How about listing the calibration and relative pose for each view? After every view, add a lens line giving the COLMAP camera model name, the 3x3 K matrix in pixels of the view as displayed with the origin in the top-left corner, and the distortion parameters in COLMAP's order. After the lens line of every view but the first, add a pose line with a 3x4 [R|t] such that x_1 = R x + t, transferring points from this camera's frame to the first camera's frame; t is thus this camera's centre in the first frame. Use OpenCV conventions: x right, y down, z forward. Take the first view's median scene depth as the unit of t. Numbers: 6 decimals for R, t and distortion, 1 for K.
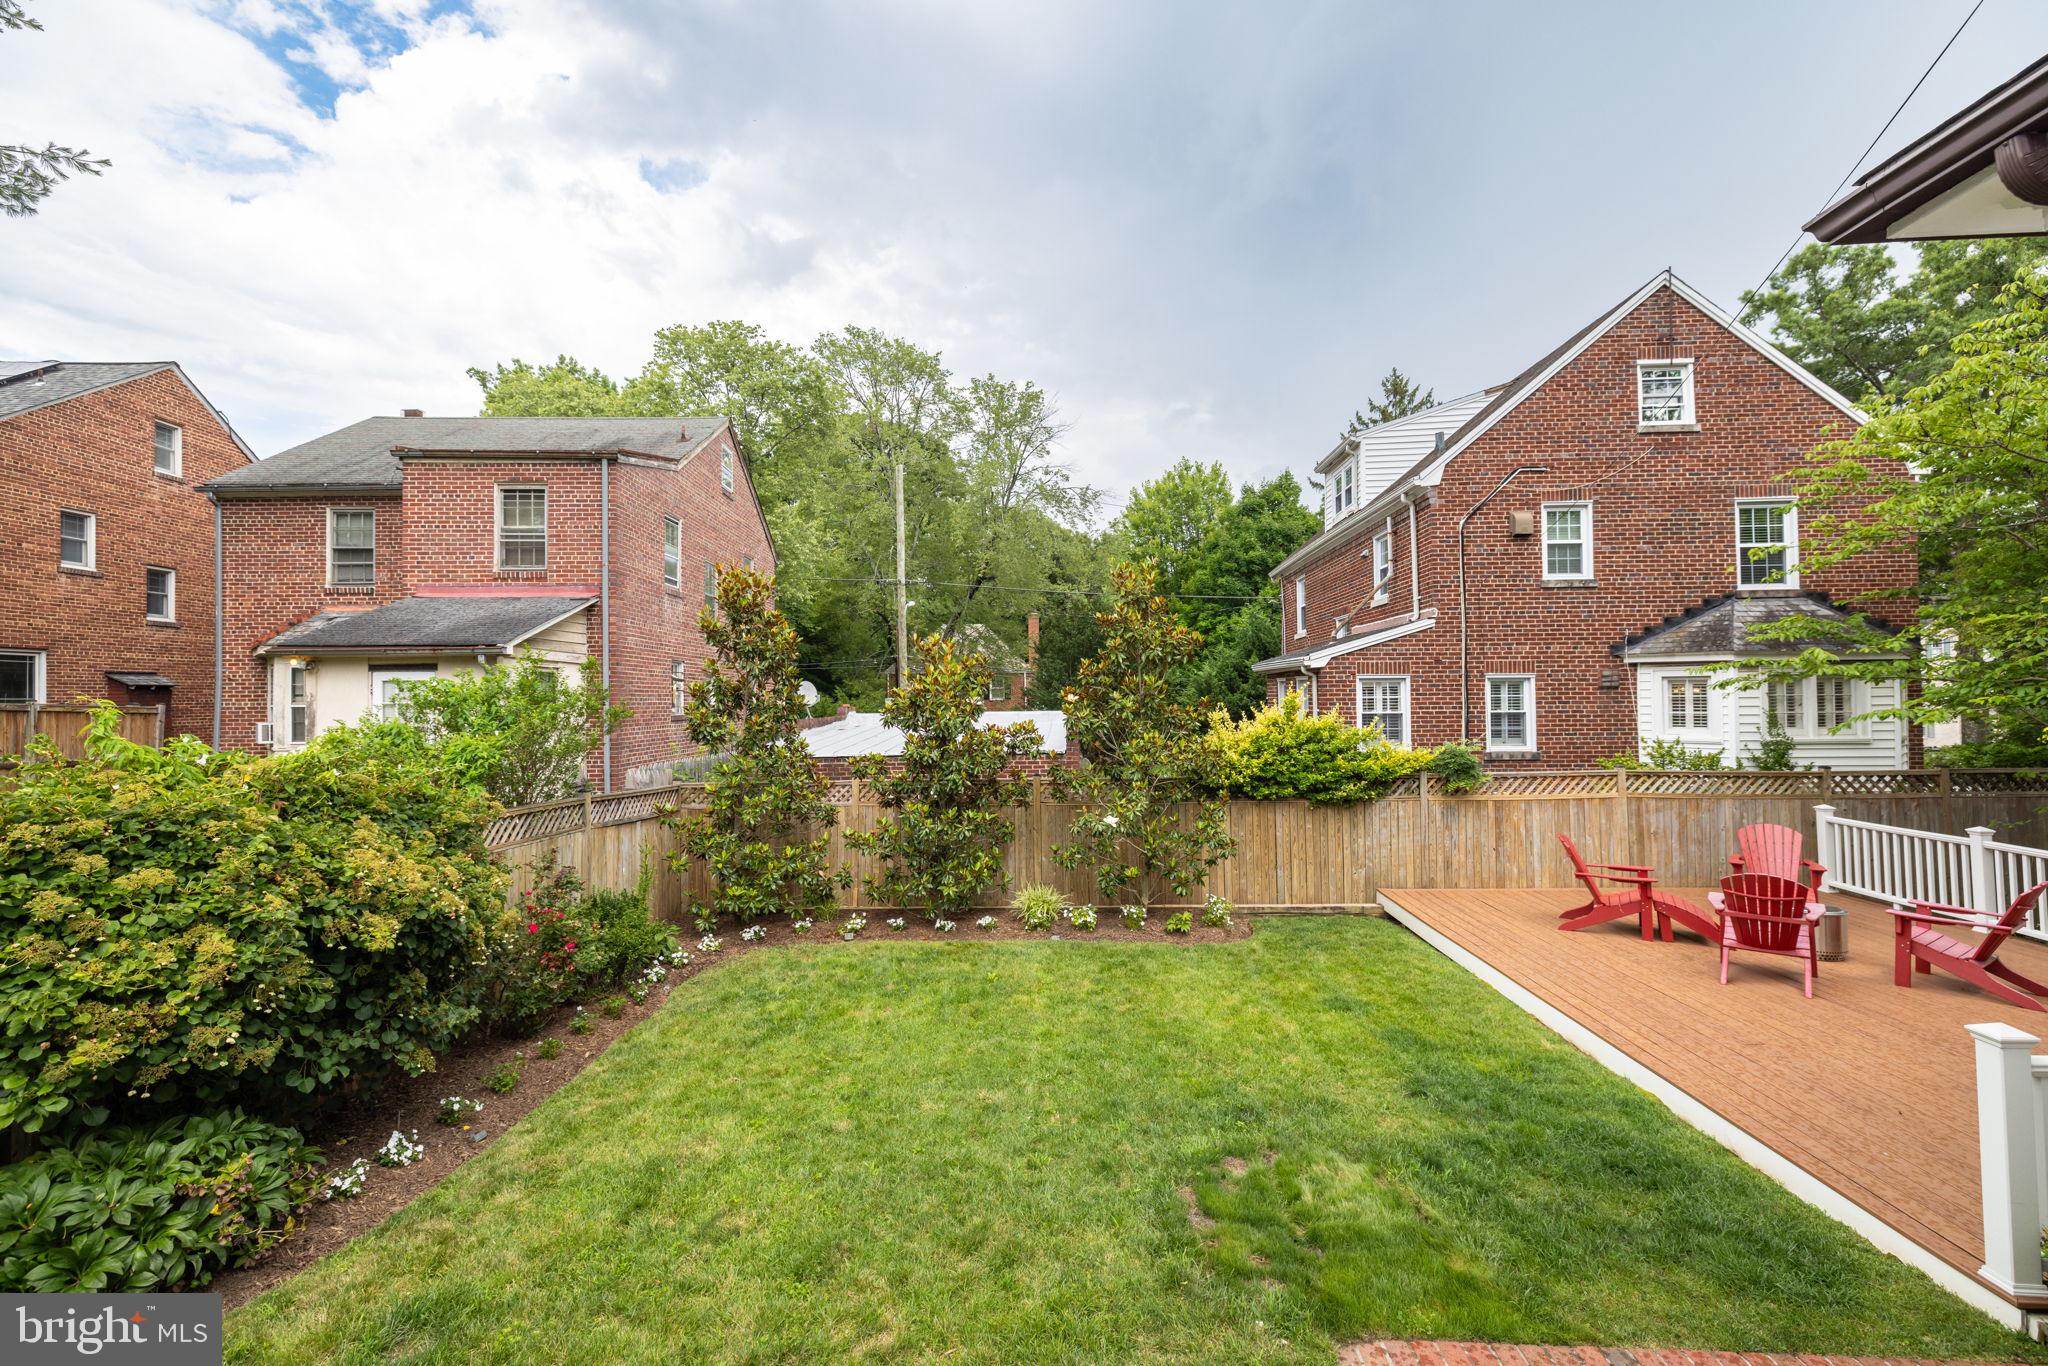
lens RADIAL K [[851.6, 0, 1028.2], [0, 851.6, 681.2], [0, 0, 1]] dist [0.001428, -0.000522]
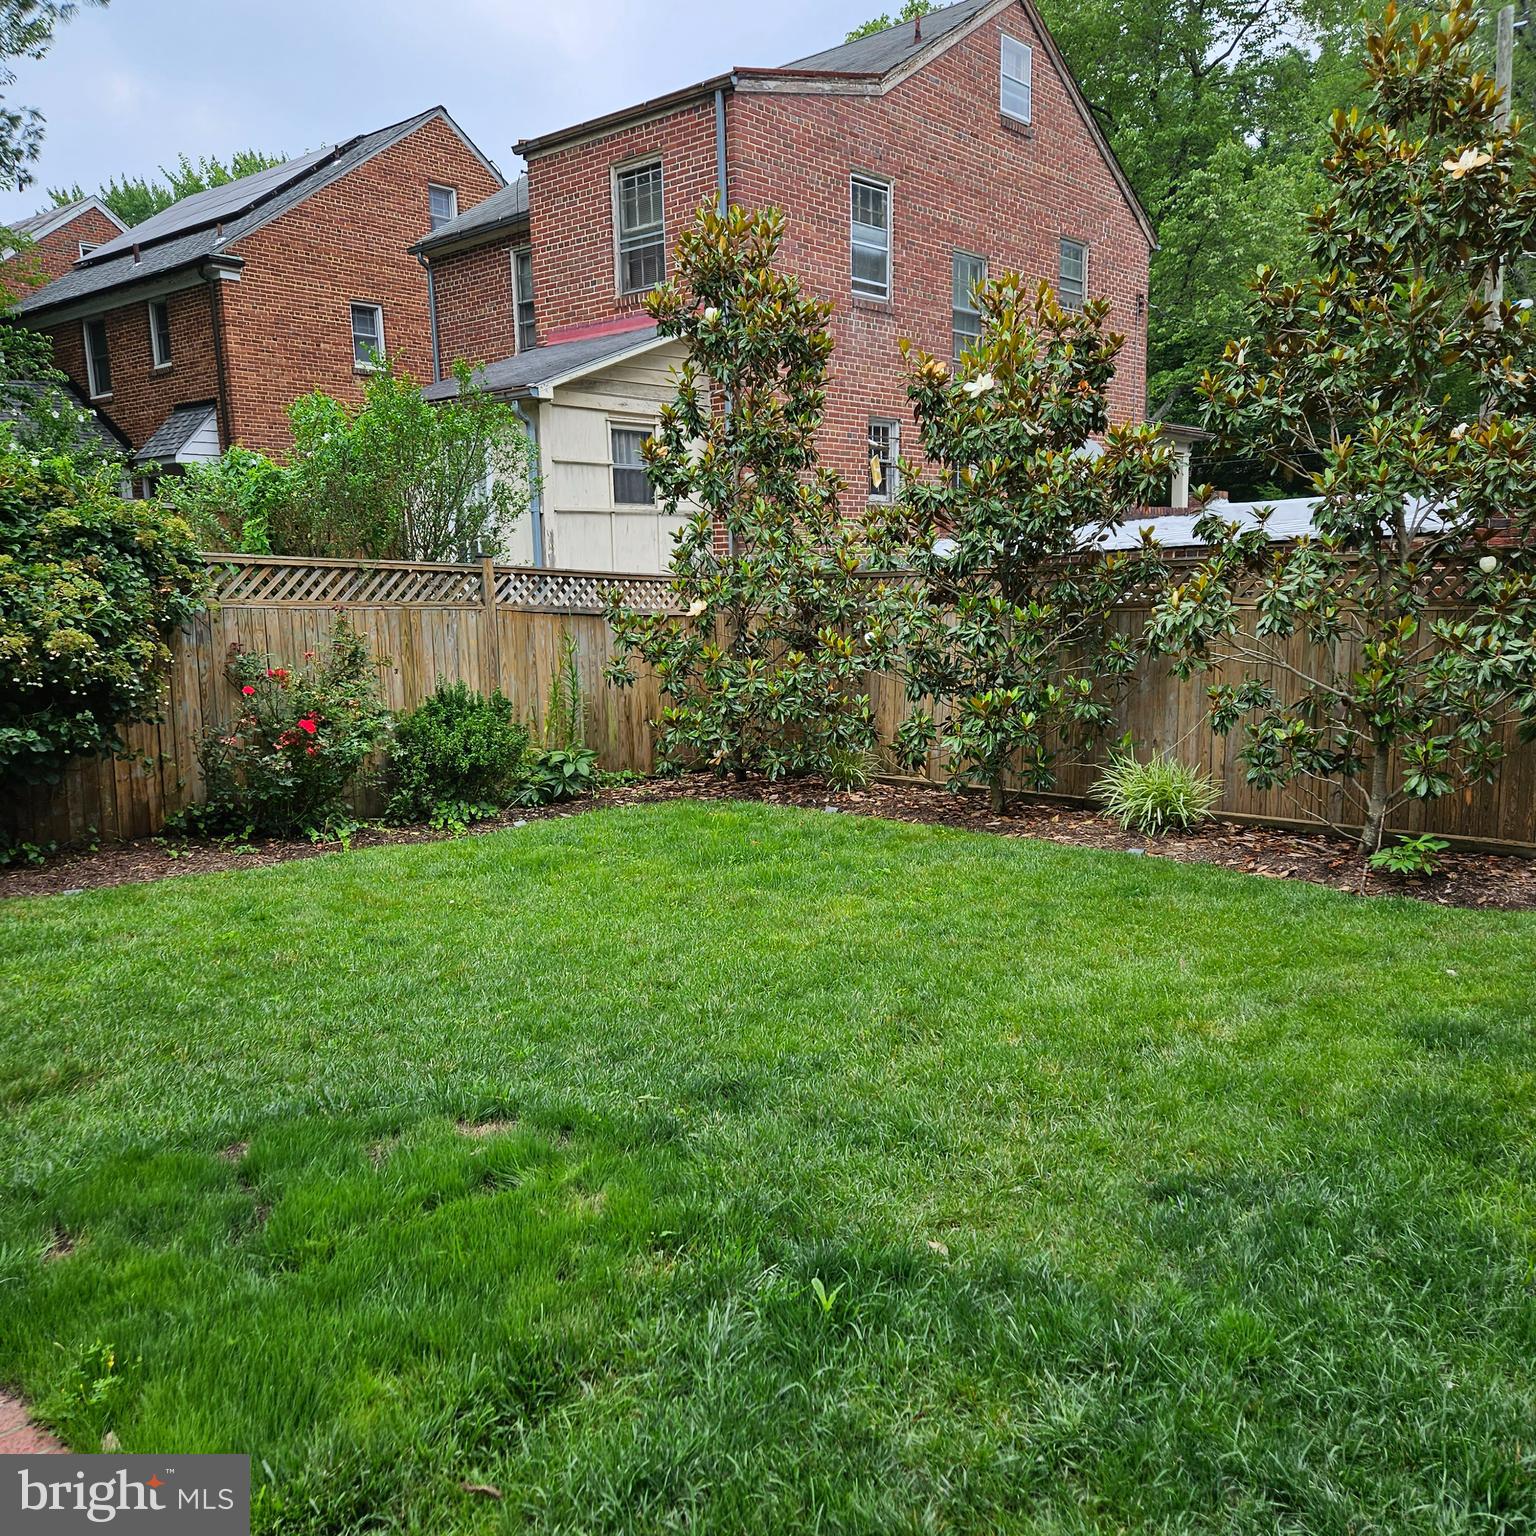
lens RADIAL K [[1323.4, 0, 768.0], [0, 1323.4, 768.0], [0, 0, 1]] dist [0.064845, -0.003591]
pose [[0.753737, 0.084367, -0.651738, 0.249878], [0.045731, 0.982588, 0.180083, 0.066019], [0.655583, -0.165540, 0.736755, 0.172159]]
